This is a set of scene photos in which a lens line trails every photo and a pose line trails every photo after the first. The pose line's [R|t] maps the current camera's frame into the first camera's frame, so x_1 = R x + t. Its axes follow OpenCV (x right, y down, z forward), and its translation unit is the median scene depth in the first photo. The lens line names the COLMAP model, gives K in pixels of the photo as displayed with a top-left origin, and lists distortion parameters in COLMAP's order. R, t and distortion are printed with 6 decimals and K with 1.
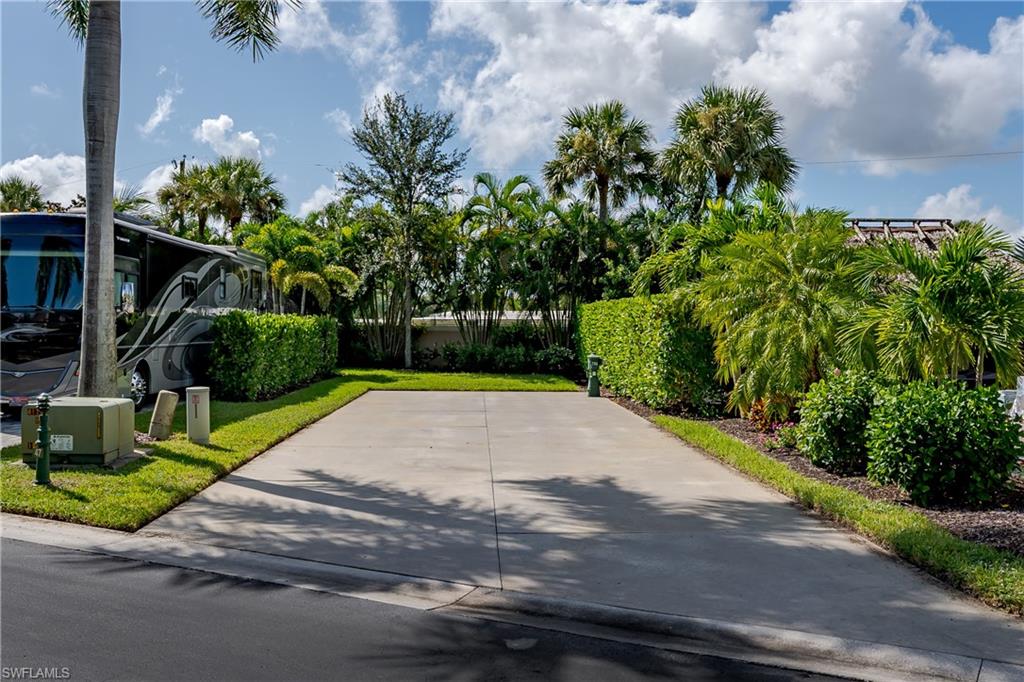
lens RADIAL K [[532.3, 0, 511.8], [0, 532.3, 322.6], [0, 0, 1]] dist [-0.000617, -0.000513]
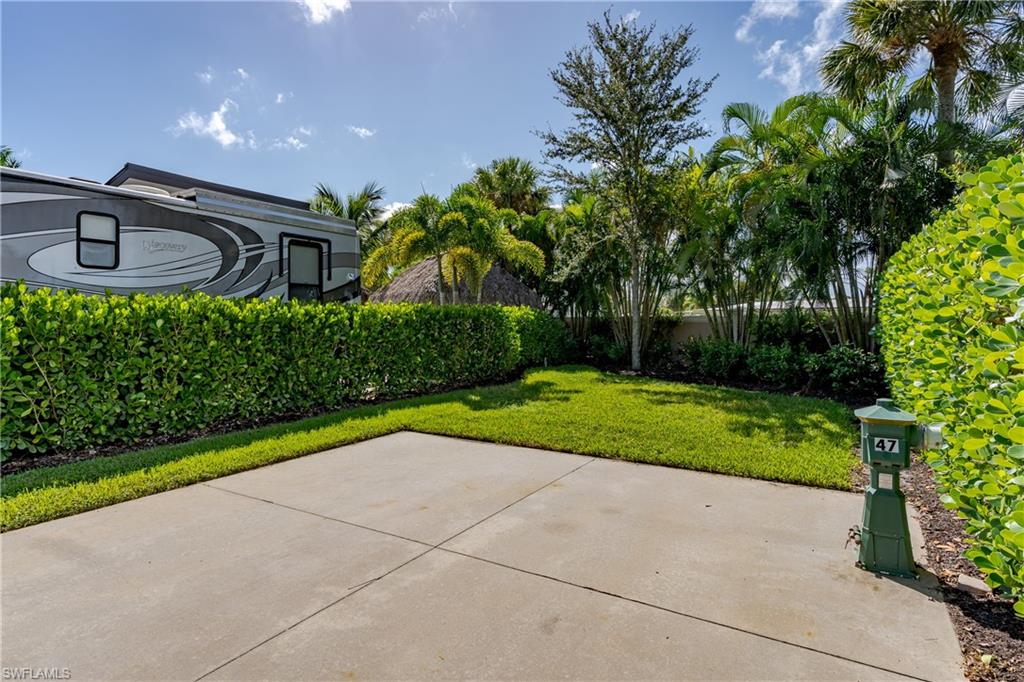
lens RADIAL K [[532.3, 0, 511.8], [0, 532.3, 322.6], [0, 0, 1]] dist [-0.000617, -0.000513]
pose [[0.864823, -0.003609, -0.502064, 0.046962], [0.010304, 0.999891, 0.010562, 0.005293], [0.501971, -0.014307, 0.864766, 0.233640]]
